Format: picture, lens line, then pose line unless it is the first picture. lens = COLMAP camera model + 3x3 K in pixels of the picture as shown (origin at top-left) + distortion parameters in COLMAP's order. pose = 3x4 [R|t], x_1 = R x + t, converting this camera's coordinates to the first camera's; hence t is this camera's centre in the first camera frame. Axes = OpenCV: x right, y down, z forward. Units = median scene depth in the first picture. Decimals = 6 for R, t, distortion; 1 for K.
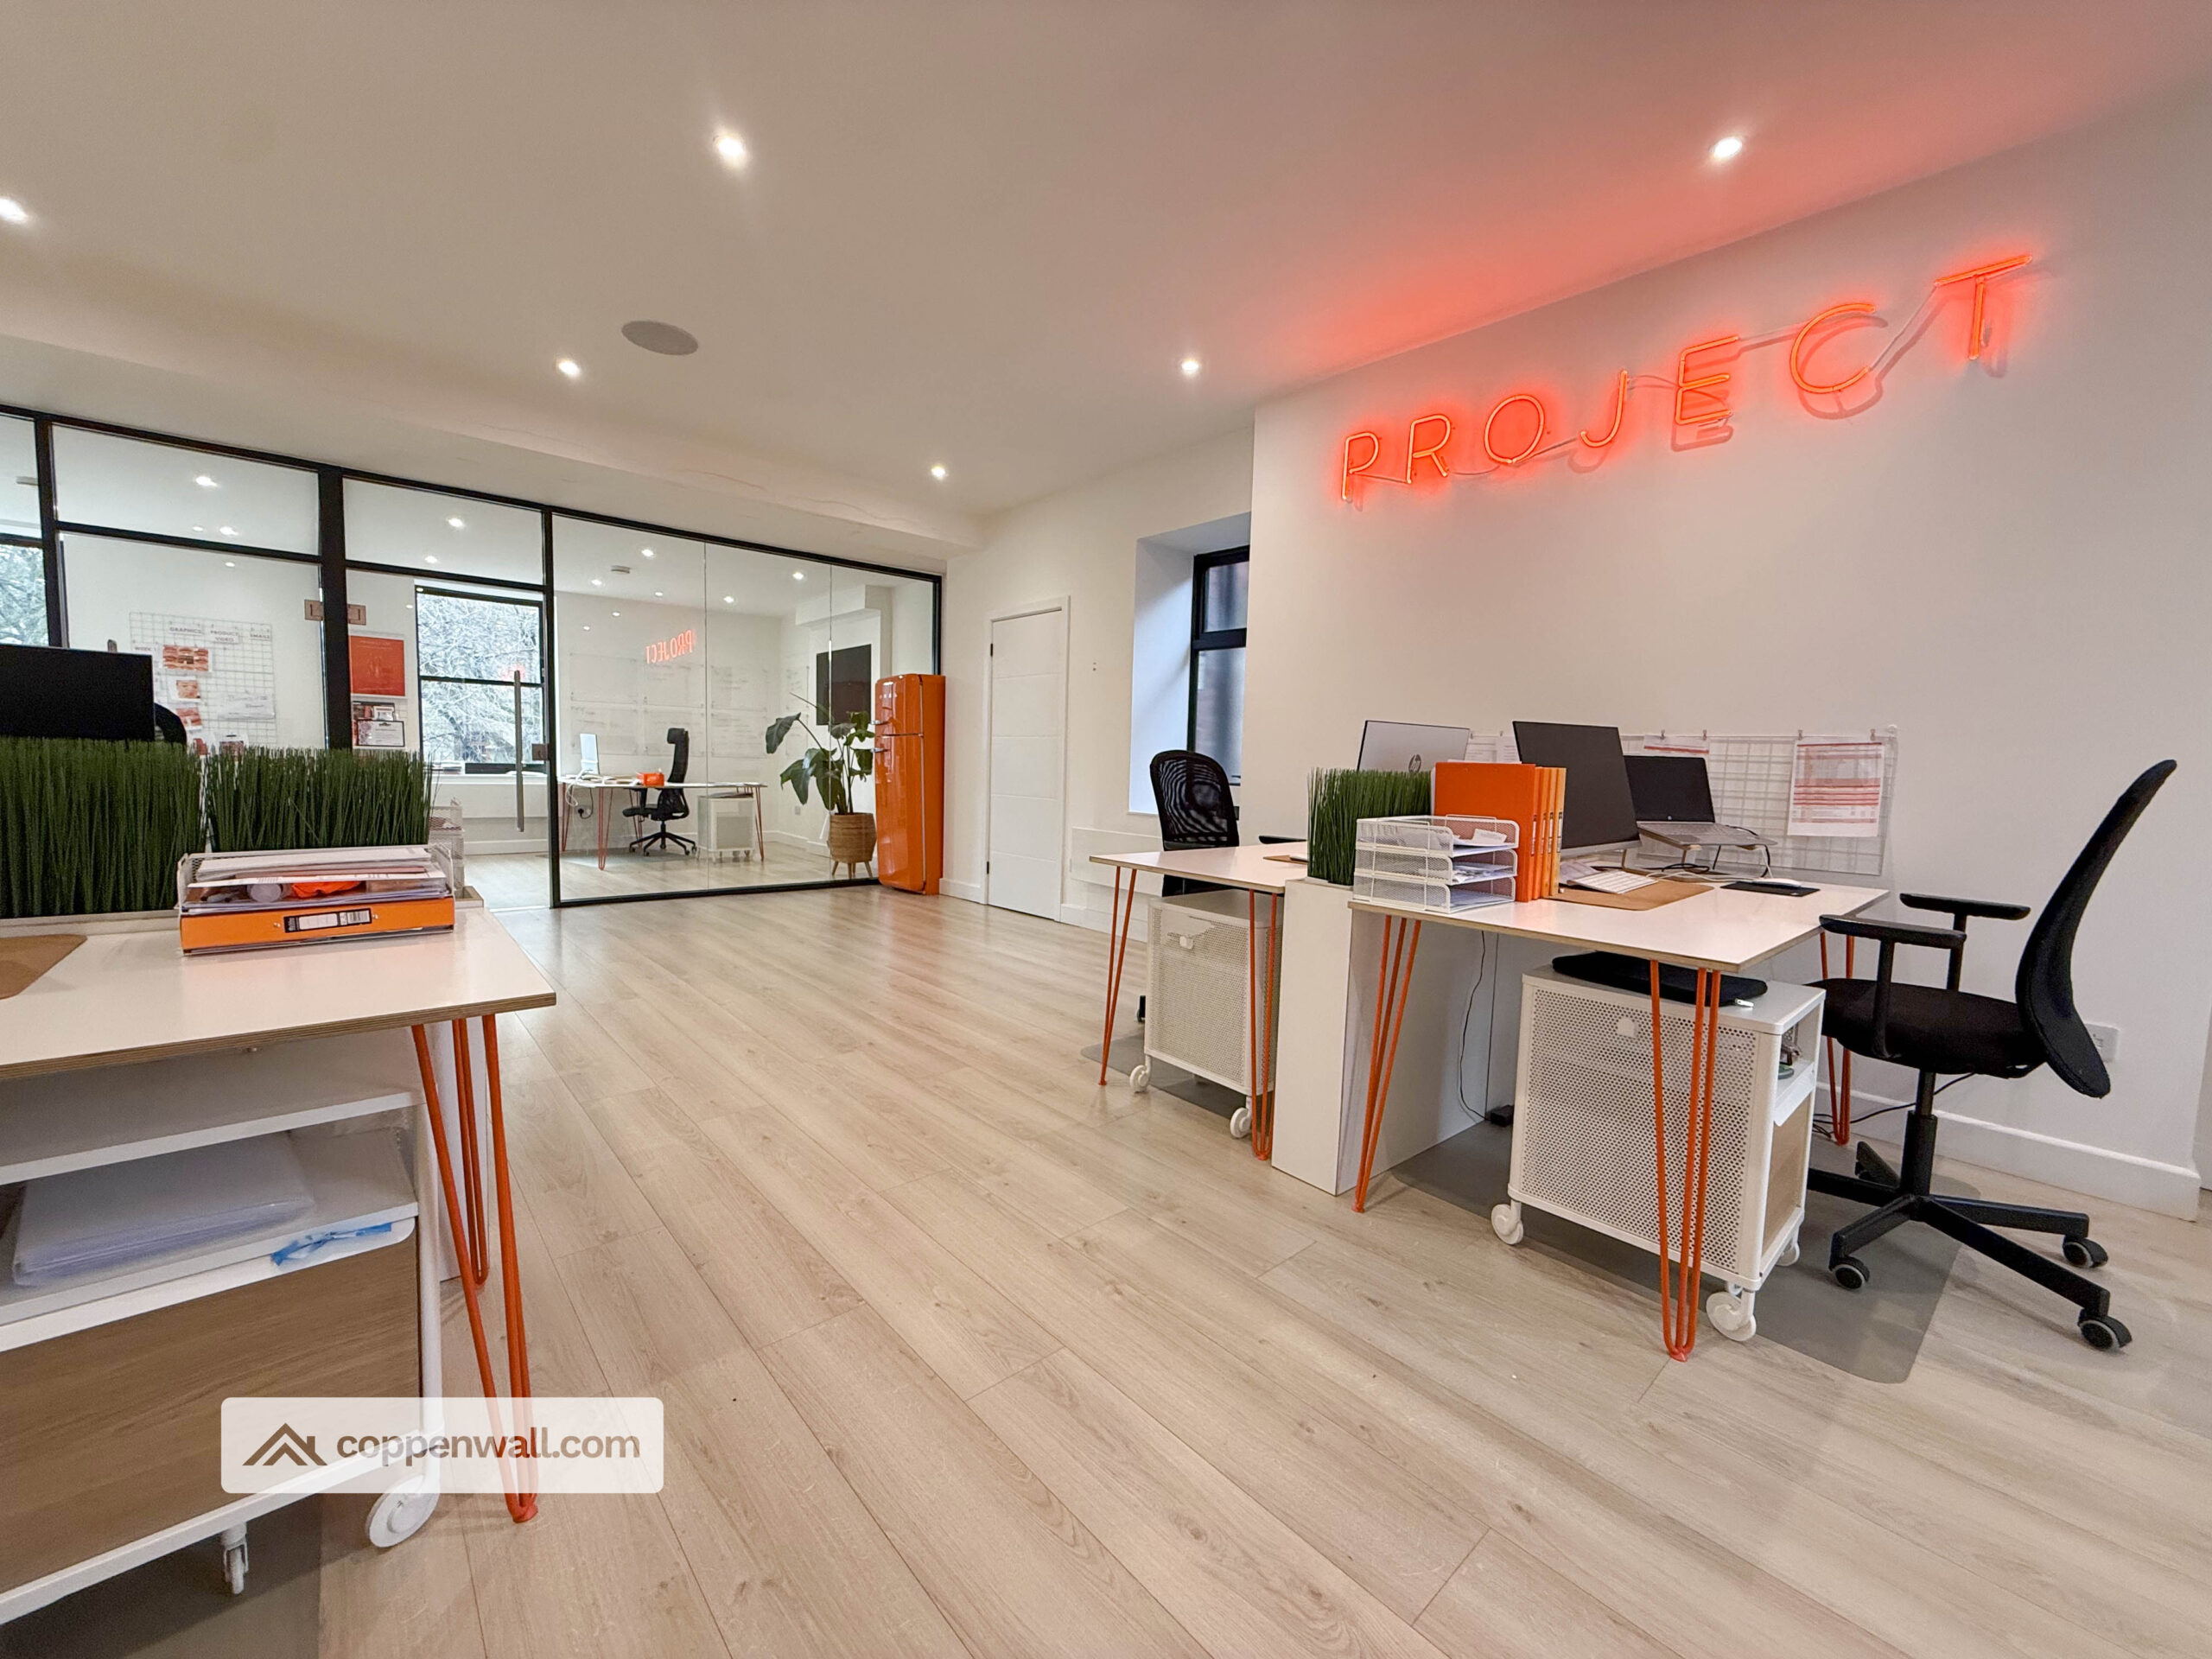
lens RADIAL K [[878.4, 0, 1112.1], [0, 878.4, 830.4], [0, 0, 1]] dist [-0.001154, -0.000624]
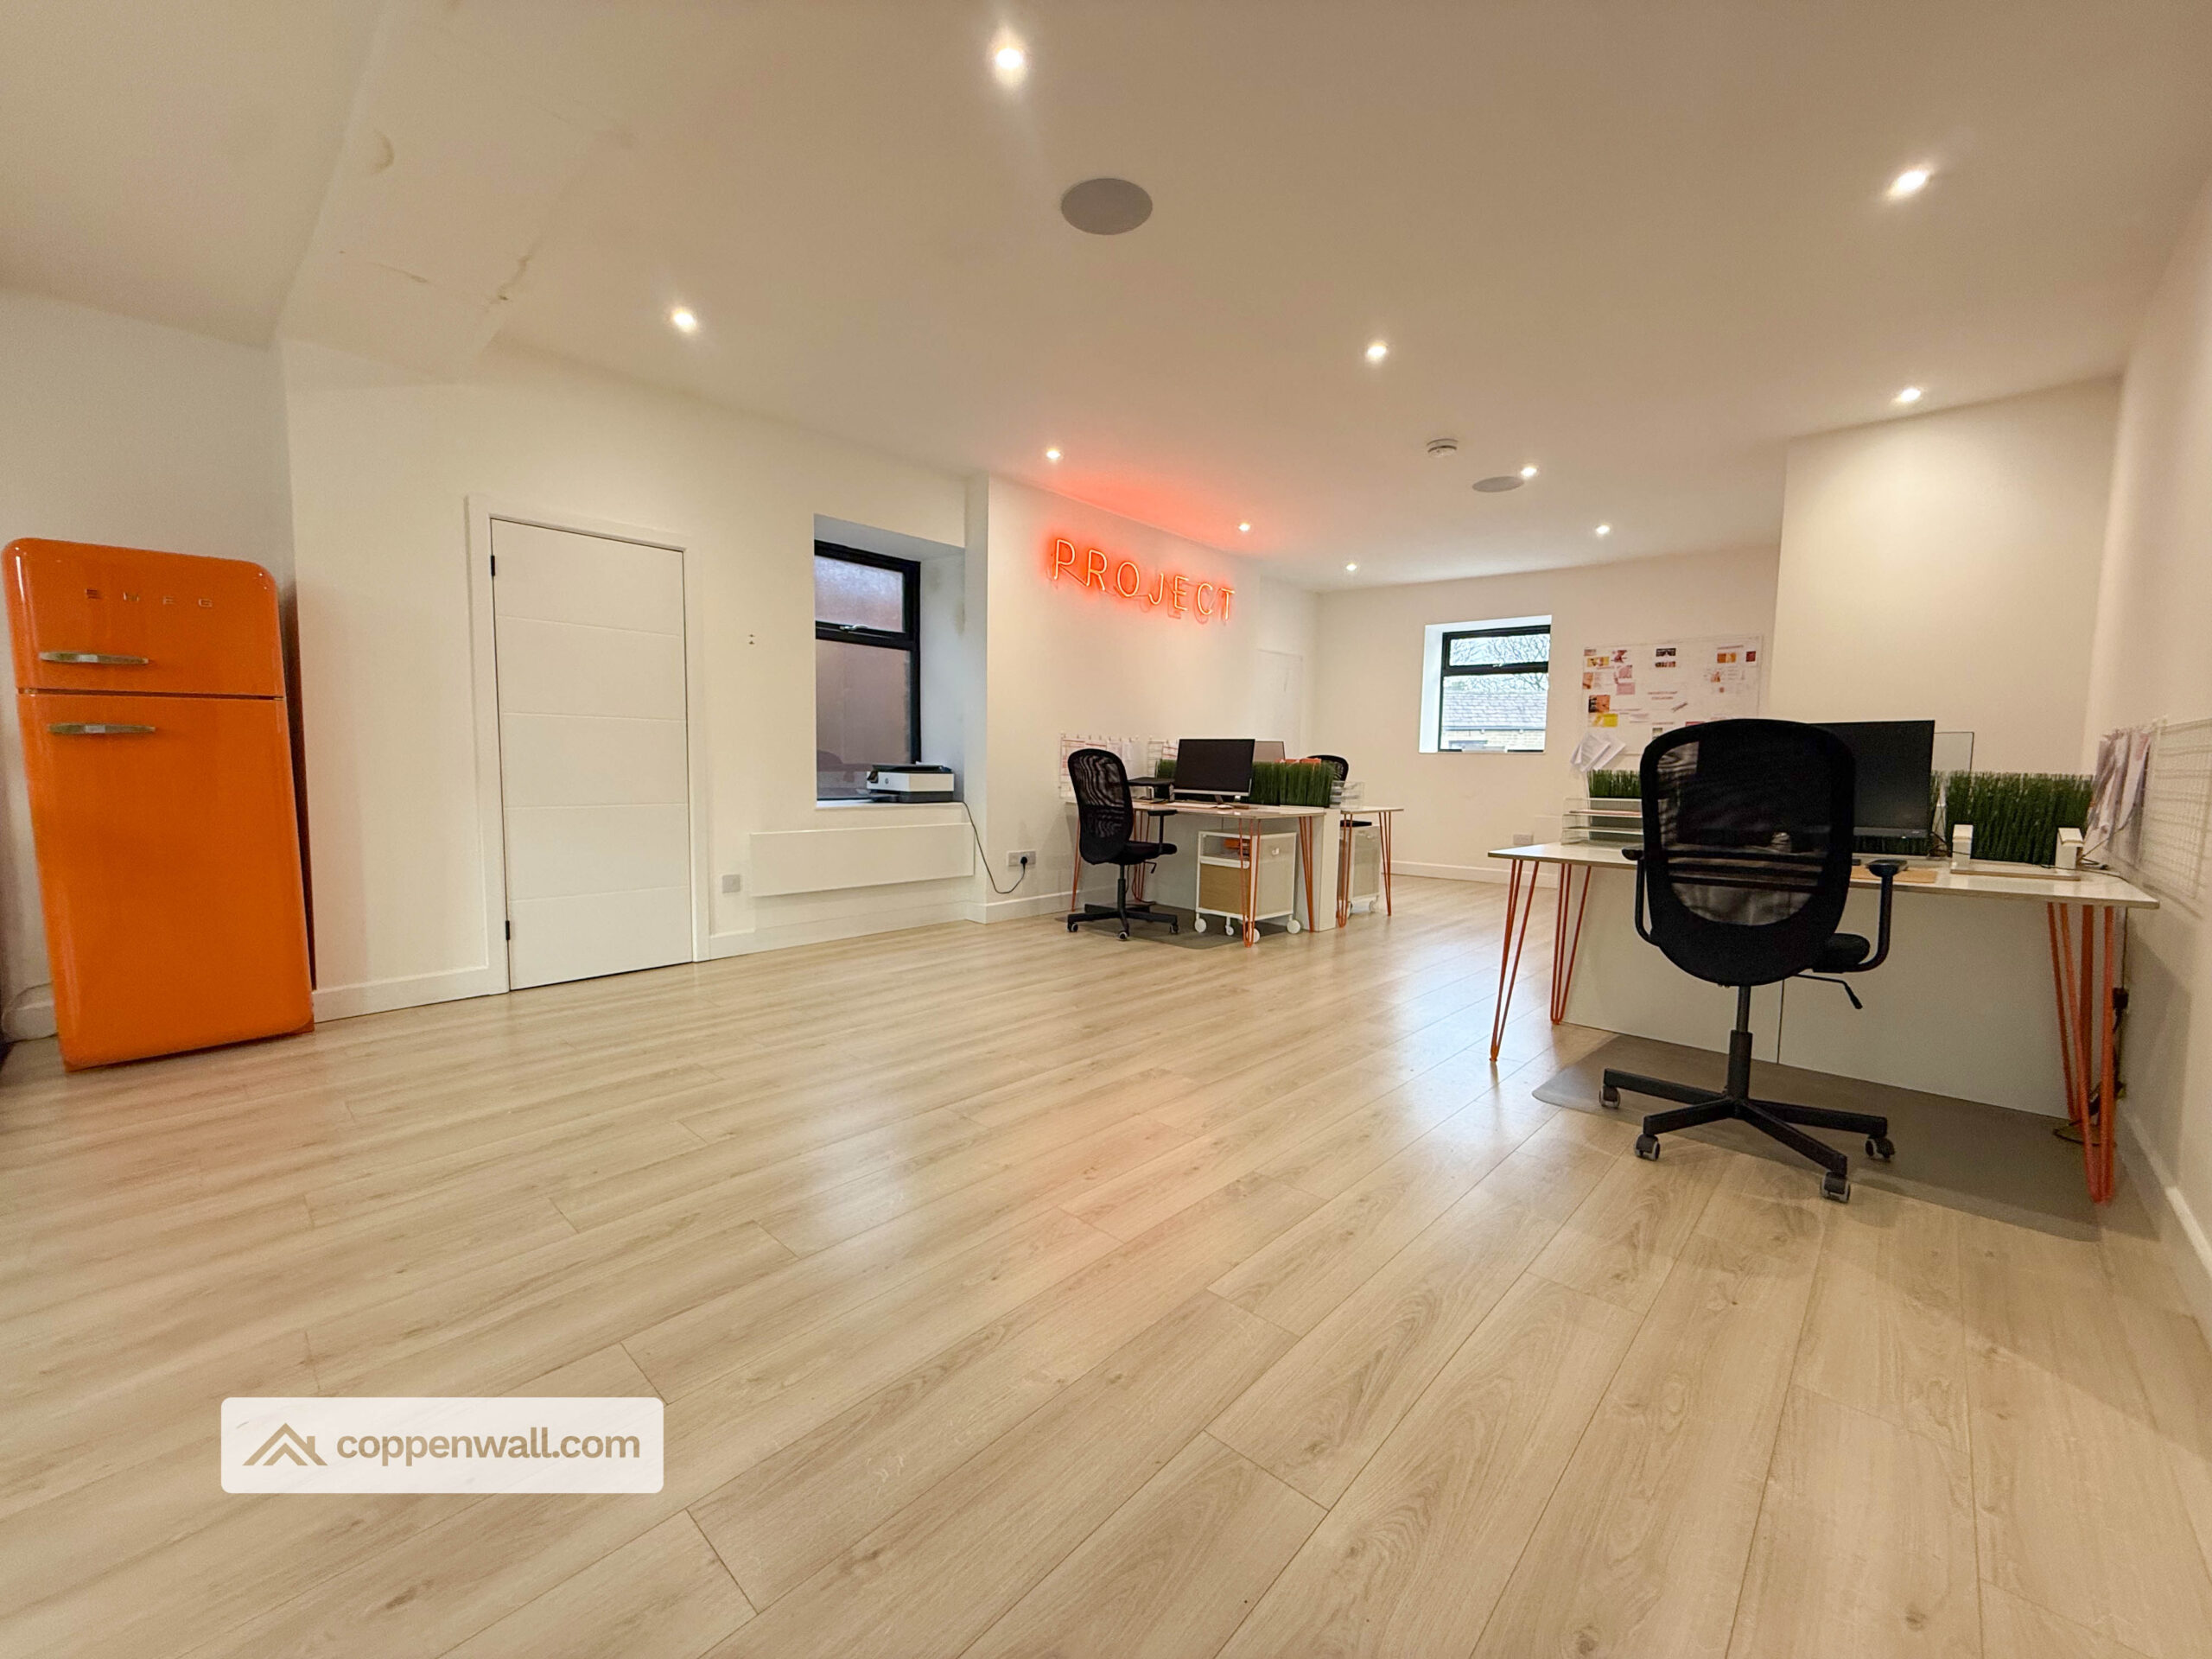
lens RADIAL K [[878.4, 0, 1101.3], [0, 878.4, 825.8], [0, 0, 1]] dist [-0.001154, -0.000624]
pose [[-0.081004, -0.102454, 0.991434, -1.298247], [0.061450, 0.992297, 0.107564, -0.116853], [-0.994818, 0.069637, -0.074084, 1.089246]]
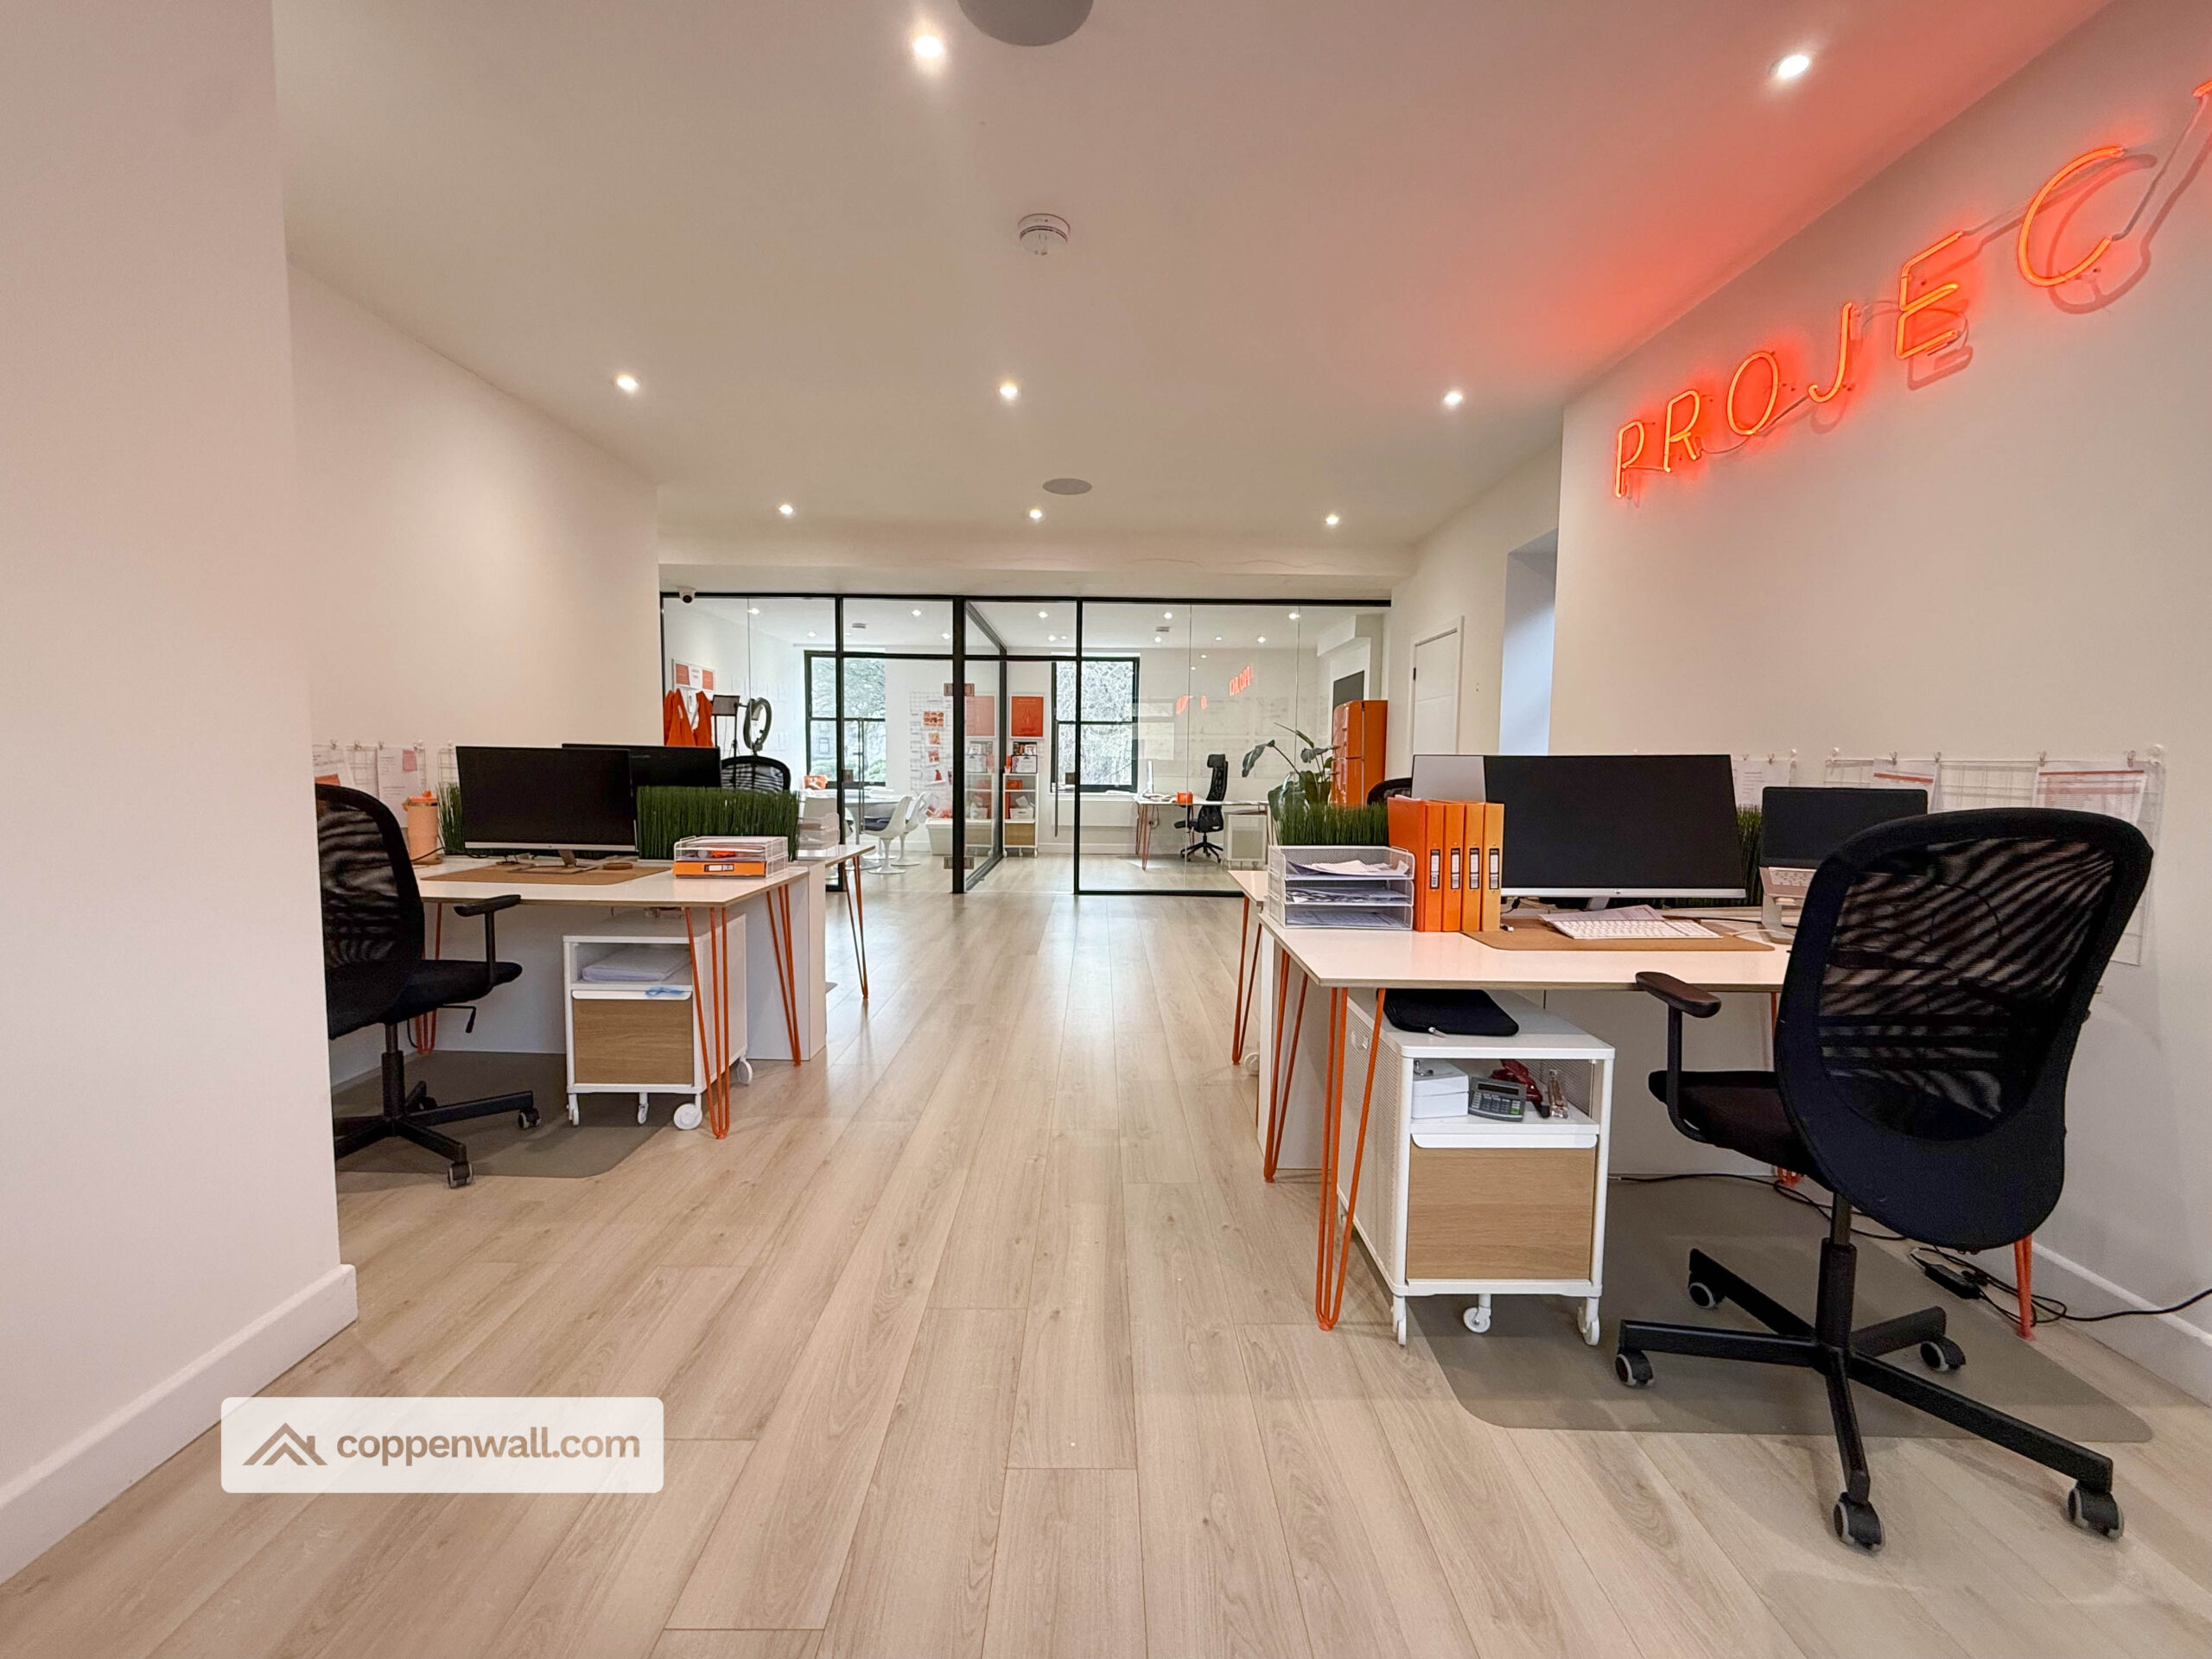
lens RADIAL K [[926.6, 0, 1115.3], [0, 926.6, 829.9], [0, 0, 1]] dist [-0.000336, -0.000549]
pose [[0.750959, 0.030608, -0.659640, 0.535894], [-0.043944, 0.999027, -0.003671, -0.011558], [0.658886, 0.031744, 0.751573, -0.044494]]
